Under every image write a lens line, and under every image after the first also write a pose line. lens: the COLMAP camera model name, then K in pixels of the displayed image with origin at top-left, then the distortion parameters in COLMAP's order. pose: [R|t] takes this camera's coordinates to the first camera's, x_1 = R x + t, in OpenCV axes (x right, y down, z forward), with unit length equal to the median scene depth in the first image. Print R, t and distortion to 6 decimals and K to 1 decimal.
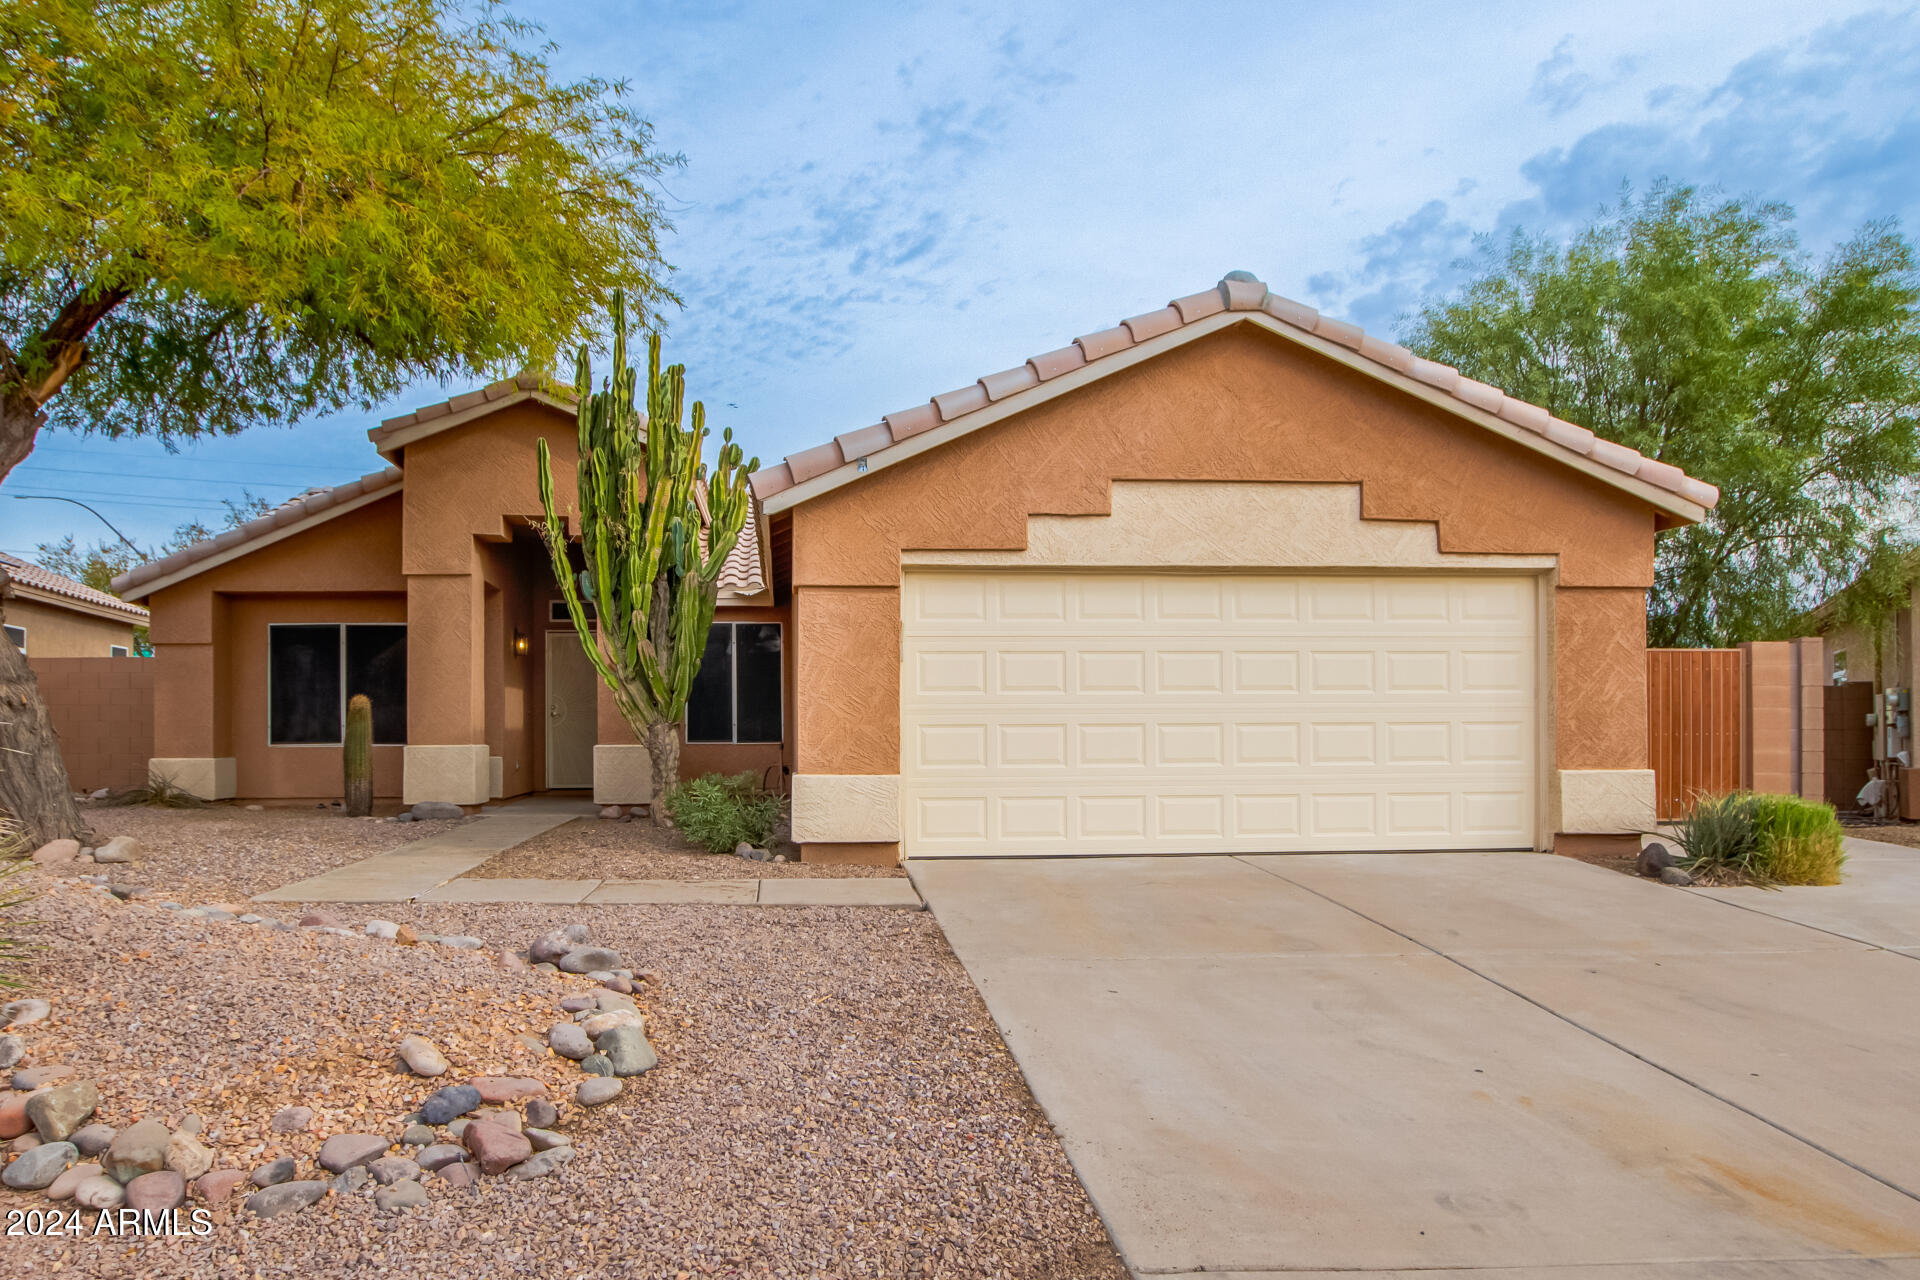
lens RADIAL K [[933.8, 0, 921.2], [0, 933.8, 702.6], [0, 0, 1]] dist [-0.020319, 0.001583]
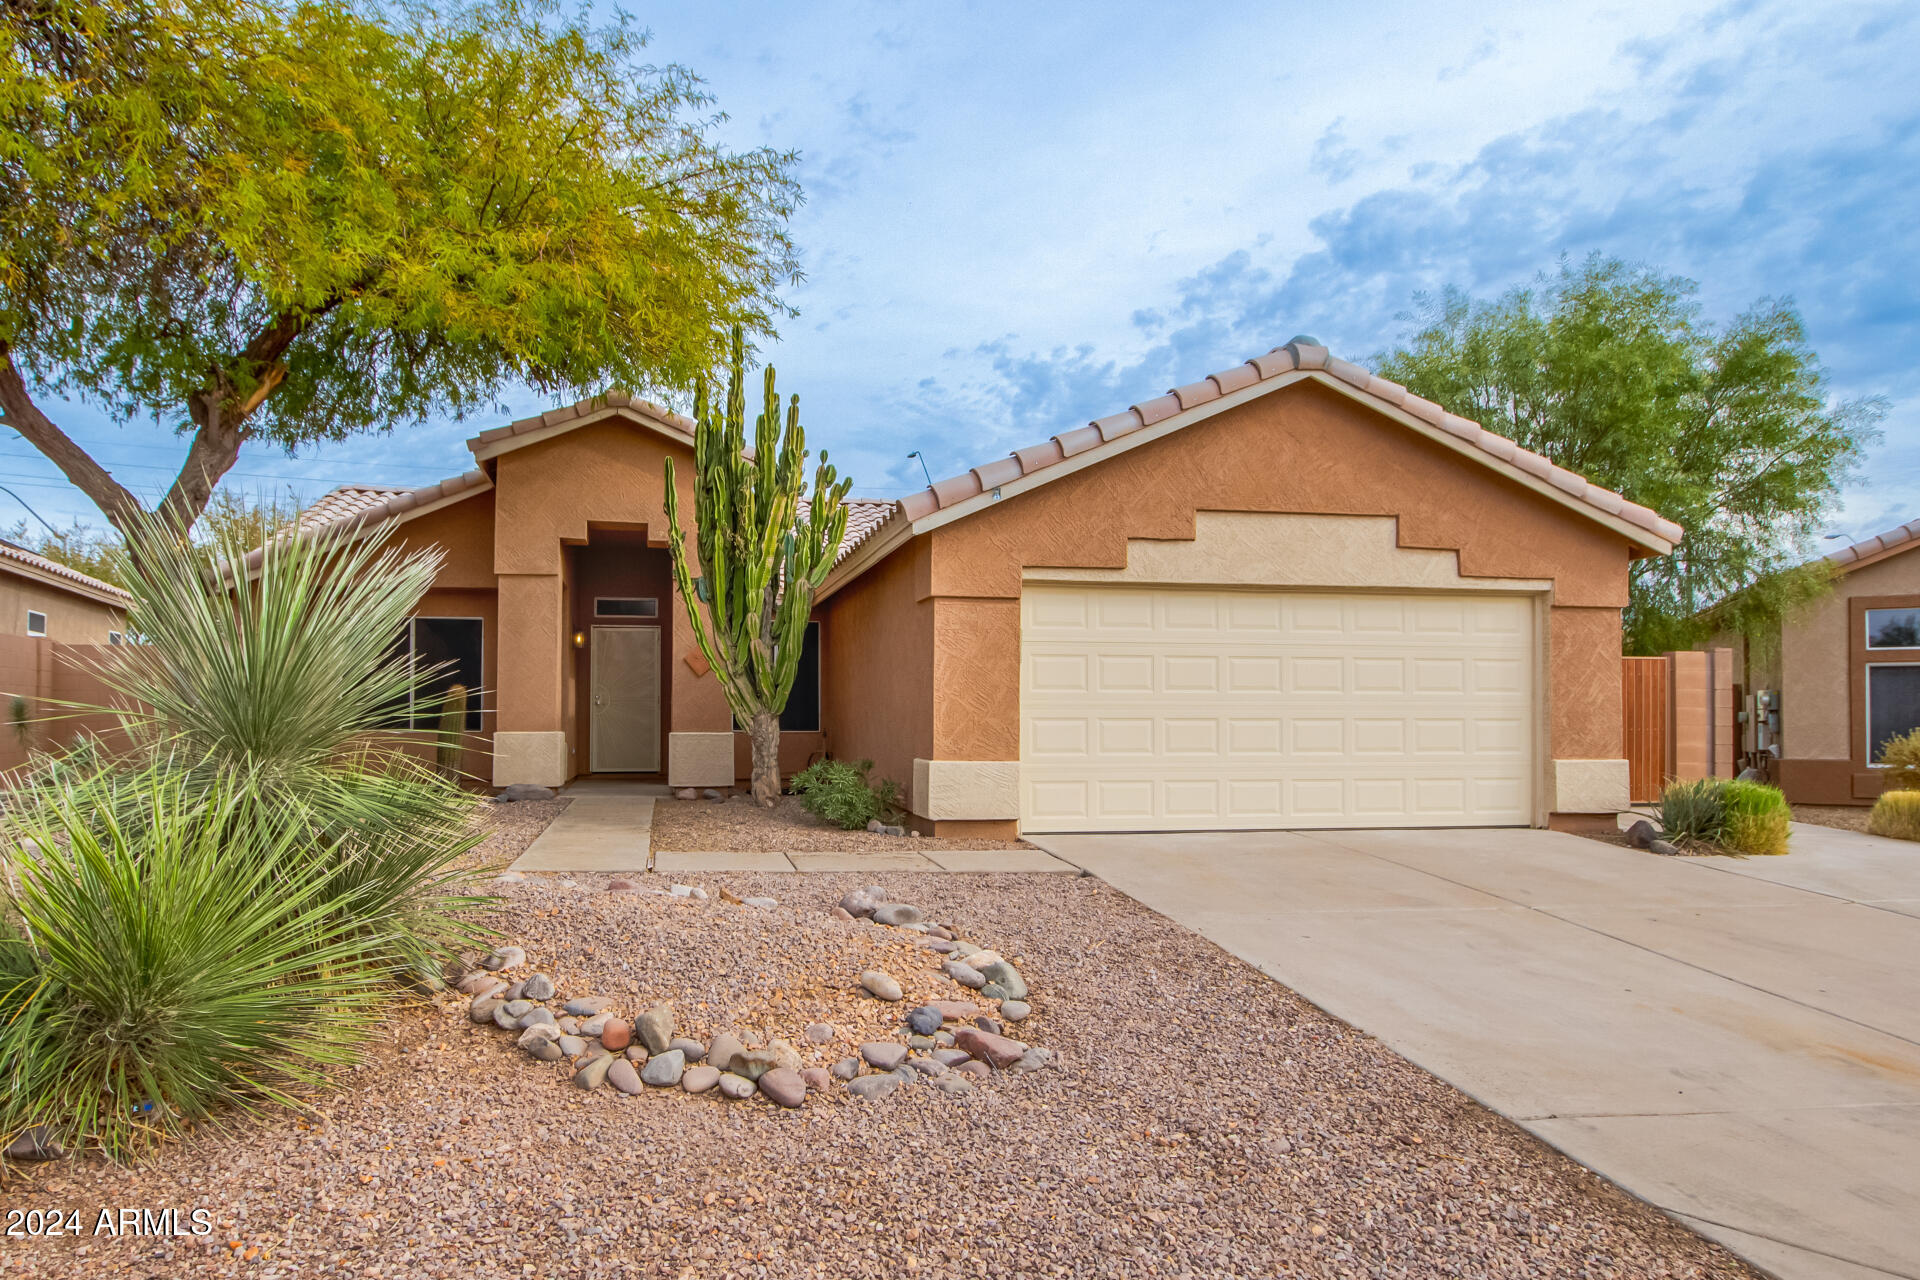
lens RADIAL K [[881.5, 0, 898.7], [0, 881.5, 683.7], [0, 0, 1]] dist [-0.020154, 0.001964]
pose [[0.998158, 0.009942, 0.059841, -0.227449], [-0.009339, 0.999903, -0.010343, -0.005556], [-0.059938, 0.009765, 0.998154, -0.075591]]
